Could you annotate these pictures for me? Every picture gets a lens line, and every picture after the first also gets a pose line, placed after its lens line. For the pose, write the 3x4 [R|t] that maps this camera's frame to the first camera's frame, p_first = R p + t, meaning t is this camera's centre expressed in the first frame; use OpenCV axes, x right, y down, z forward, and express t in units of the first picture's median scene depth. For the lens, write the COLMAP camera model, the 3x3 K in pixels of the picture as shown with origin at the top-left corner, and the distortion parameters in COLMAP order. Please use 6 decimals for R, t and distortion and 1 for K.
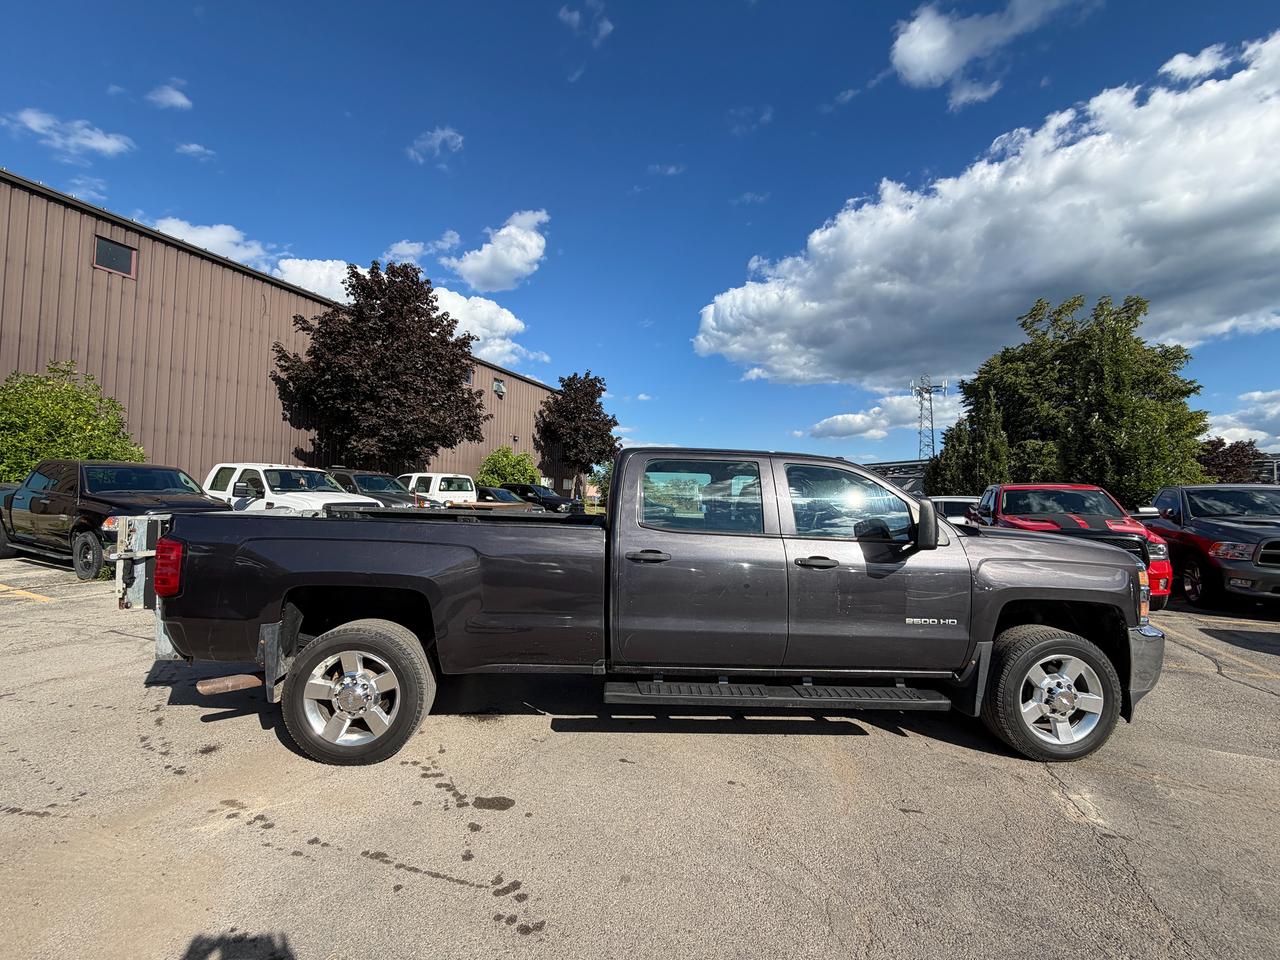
lens RADIAL K [[505.2, 0, 635.0], [0, 505.2, 469.9], [0, 0, 1]] dist [0.001064, 0.000226]
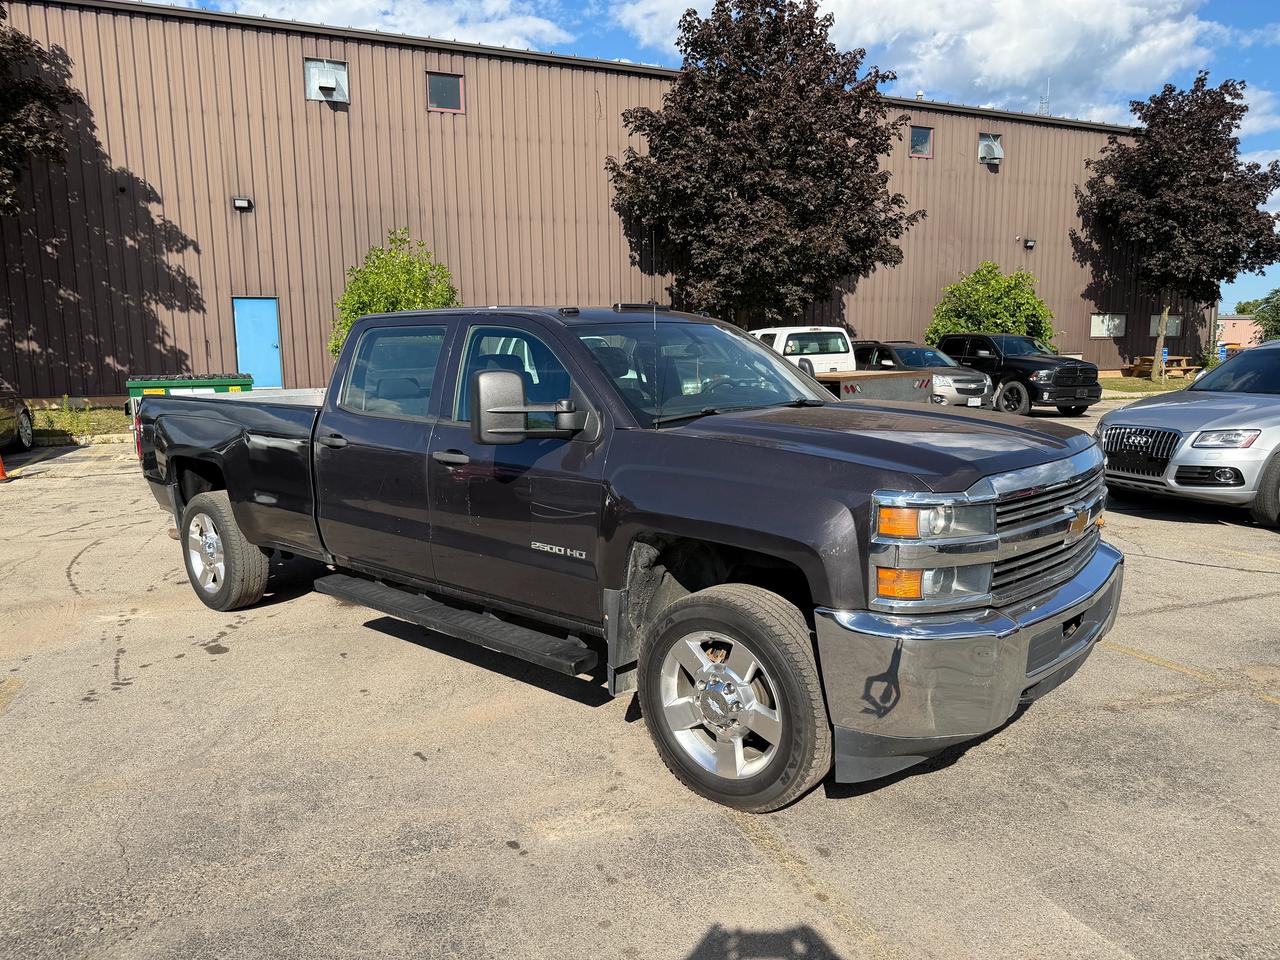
lens RADIAL K [[896.8, 0, 640.0], [0, 896.8, 480.0], [0, 0, 1]] dist [0.060027, -0.088518]
pose [[0.717735, 0.060767, -0.693660, 0.257802], [0.069026, 0.985069, 0.157716, 0.004515], [0.692887, -0.161079, 0.702824, 0.042273]]
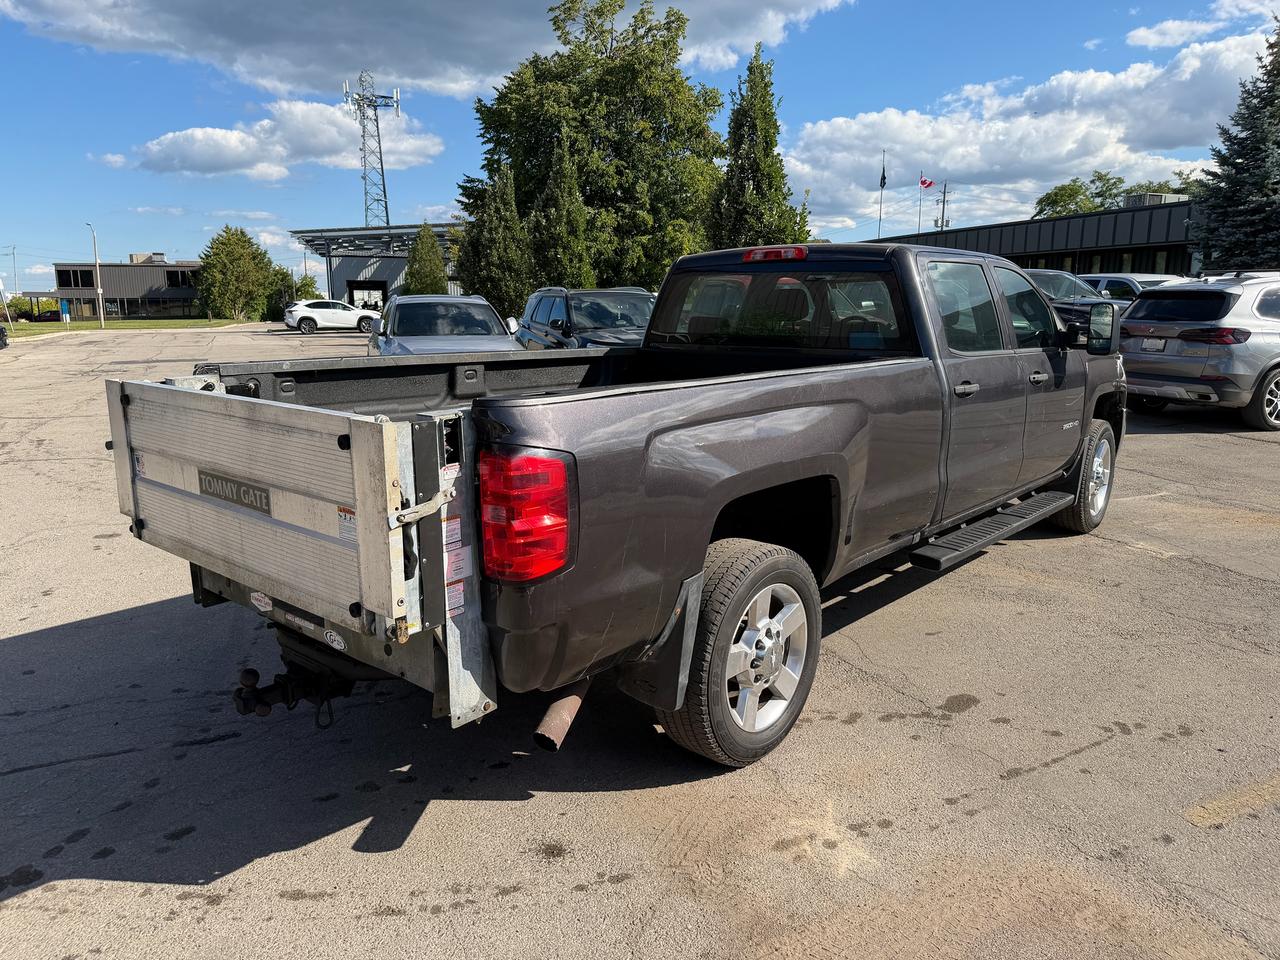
lens RADIAL K [[904.1, 0, 640.0], [0, 904.1, 480.0], [0, 0, 1]] dist [0.035978, -0.048296]
pose [[0.684324, -0.165733, 0.710094, -0.231746], [-0.021648, 0.968781, 0.246973, -0.005072], [-0.728856, -0.184382, 0.659372, 0.069124]]
